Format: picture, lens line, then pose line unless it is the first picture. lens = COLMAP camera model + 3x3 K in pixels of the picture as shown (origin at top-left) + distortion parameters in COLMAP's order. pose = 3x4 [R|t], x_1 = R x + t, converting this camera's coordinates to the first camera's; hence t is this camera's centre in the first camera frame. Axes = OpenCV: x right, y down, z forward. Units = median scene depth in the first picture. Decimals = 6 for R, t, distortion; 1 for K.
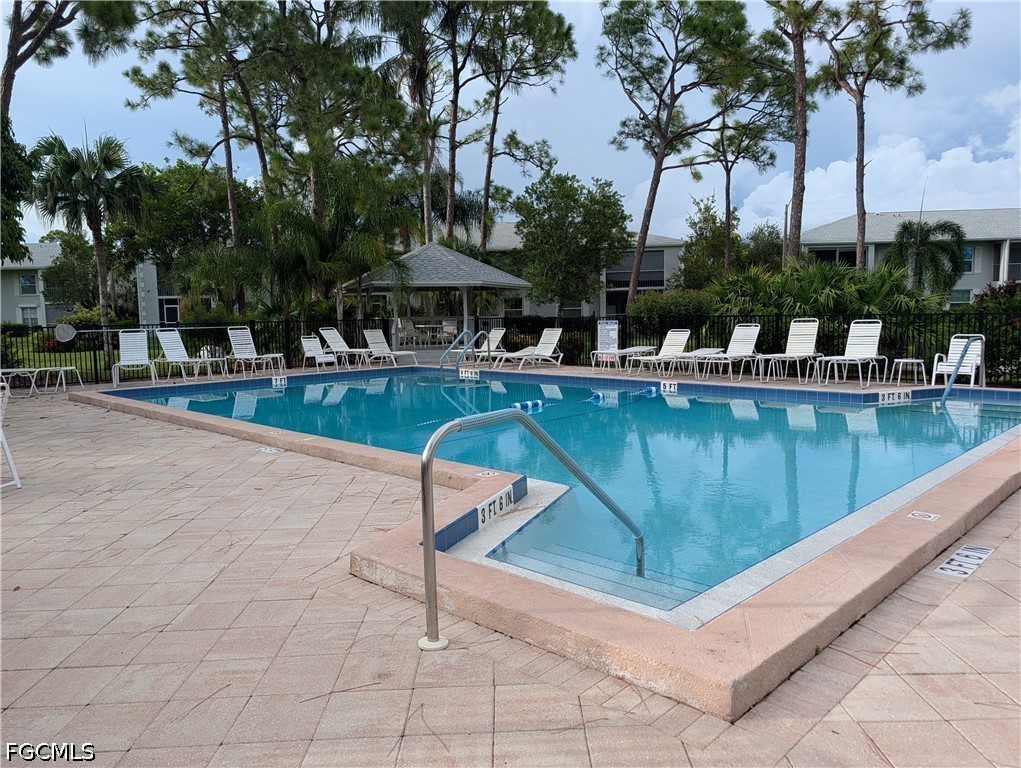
lens RADIAL K [[739.8, 0, 517.5], [0, 739.8, 379.9], [0, 0, 1]] dist [0.030723, -0.037684]
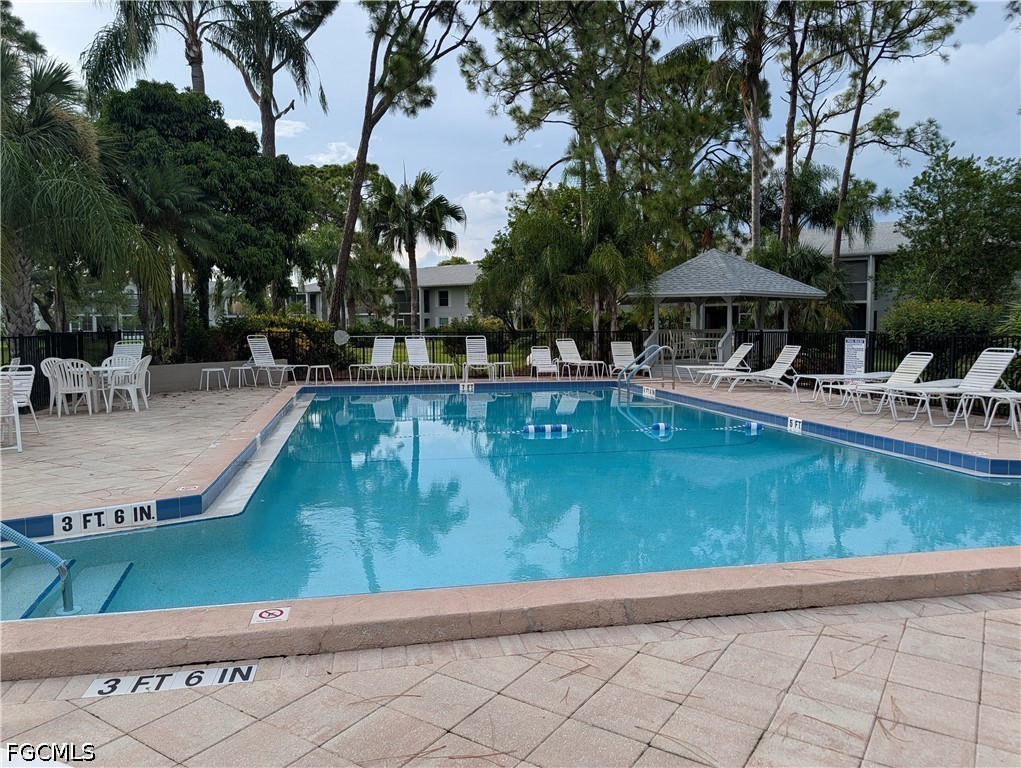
lens RADIAL K [[739.8, 0, 515.9], [0, 739.8, 387.1], [0, 0, 1]] dist [0.030723, -0.037684]
pose [[0.835084, 0.060559, -0.546779, 0.192670], [-0.063062, 0.997908, 0.014211, -0.011171], [0.546496, 0.022614, 0.837157, 0.087812]]
